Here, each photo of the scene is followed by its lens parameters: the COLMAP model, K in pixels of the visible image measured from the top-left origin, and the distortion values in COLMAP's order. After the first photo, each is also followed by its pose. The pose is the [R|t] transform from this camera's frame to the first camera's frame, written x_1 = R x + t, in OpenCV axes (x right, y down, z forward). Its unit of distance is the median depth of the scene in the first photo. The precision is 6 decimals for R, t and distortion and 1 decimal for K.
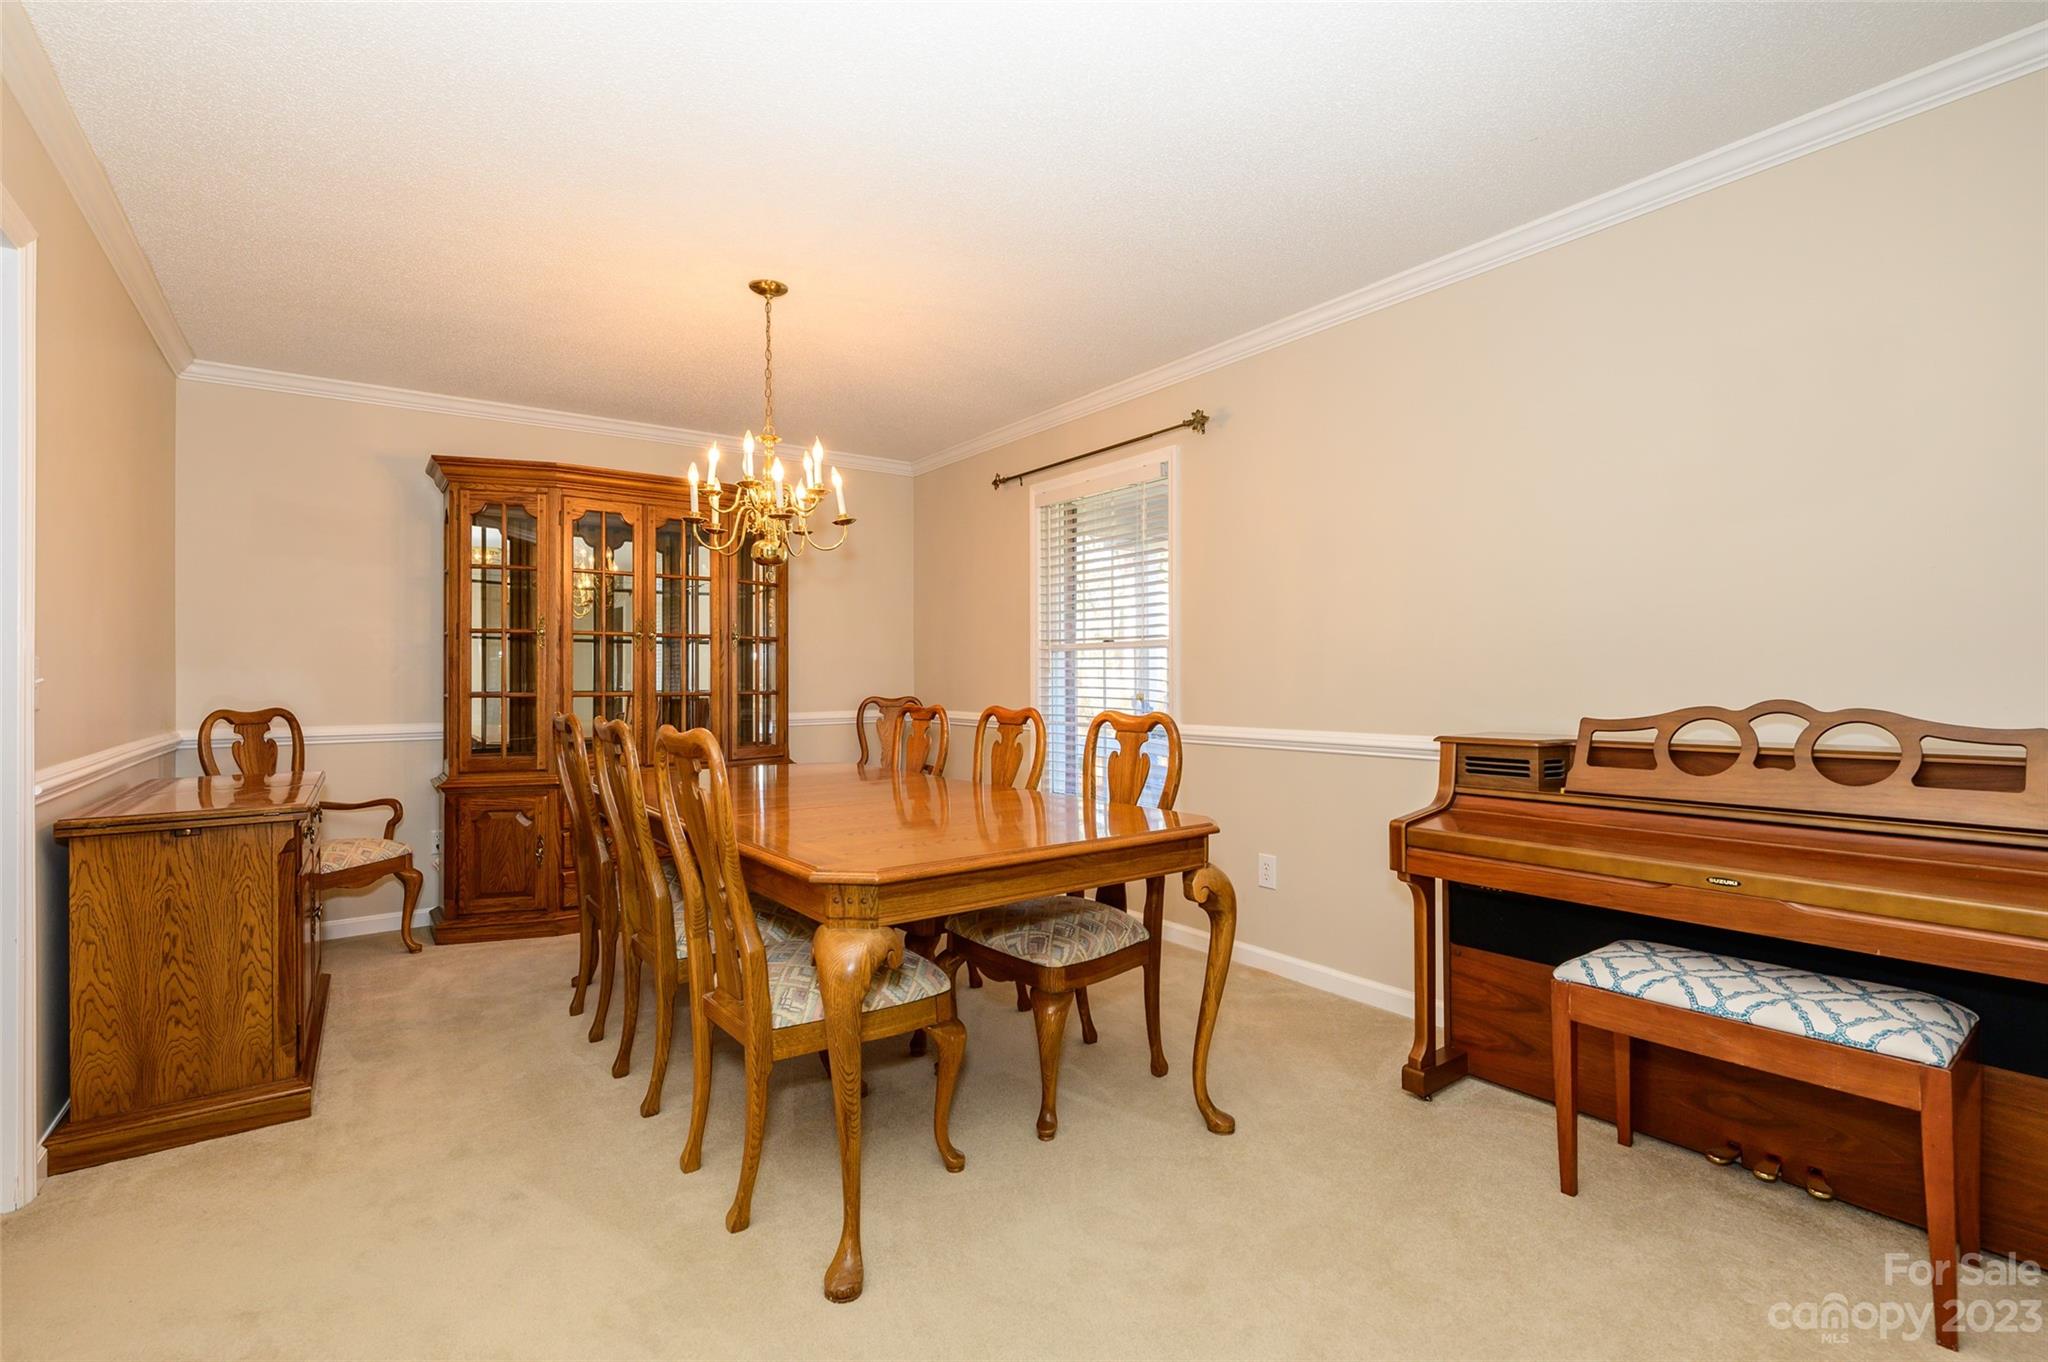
lens RADIAL K [[935.6, 0, 1024.0], [0, 935.6, 681.0], [0, 0, 1]] dist [-0.000151, -0.000001]
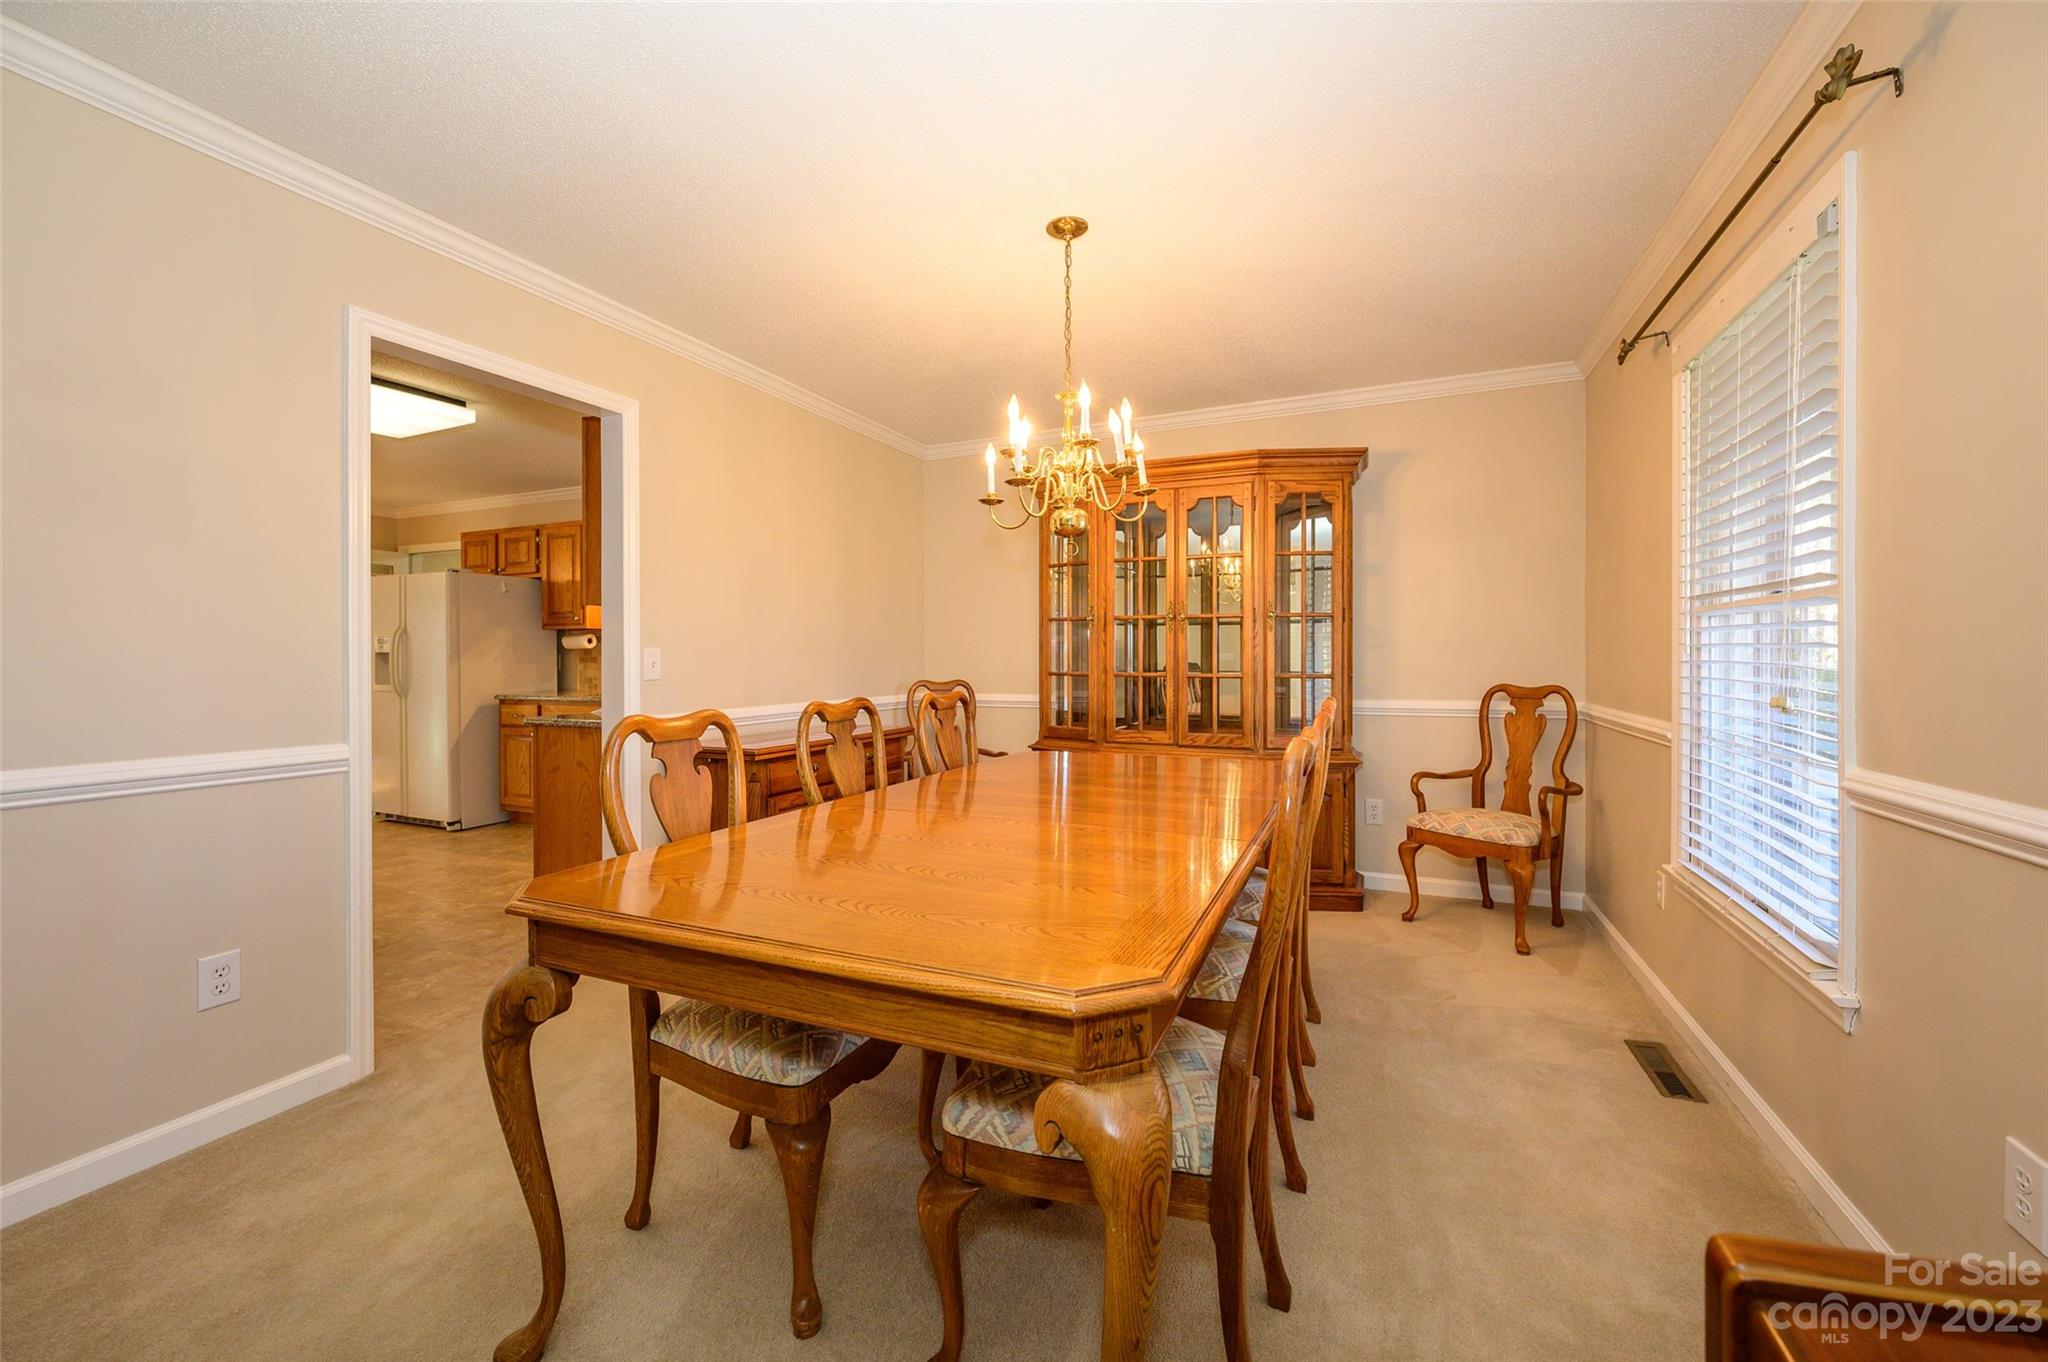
lens RADIAL K [[806.9, 0, 1027.3], [0, 806.9, 666.0], [0, 0, 1]] dist [0.000879, 0.000204]
pose [[0.490608, 0.012014, -0.871298, 0.278552], [-0.000879, 0.999911, 0.013292, -0.007361], [0.871380, -0.005755, 0.490575, 0.412743]]
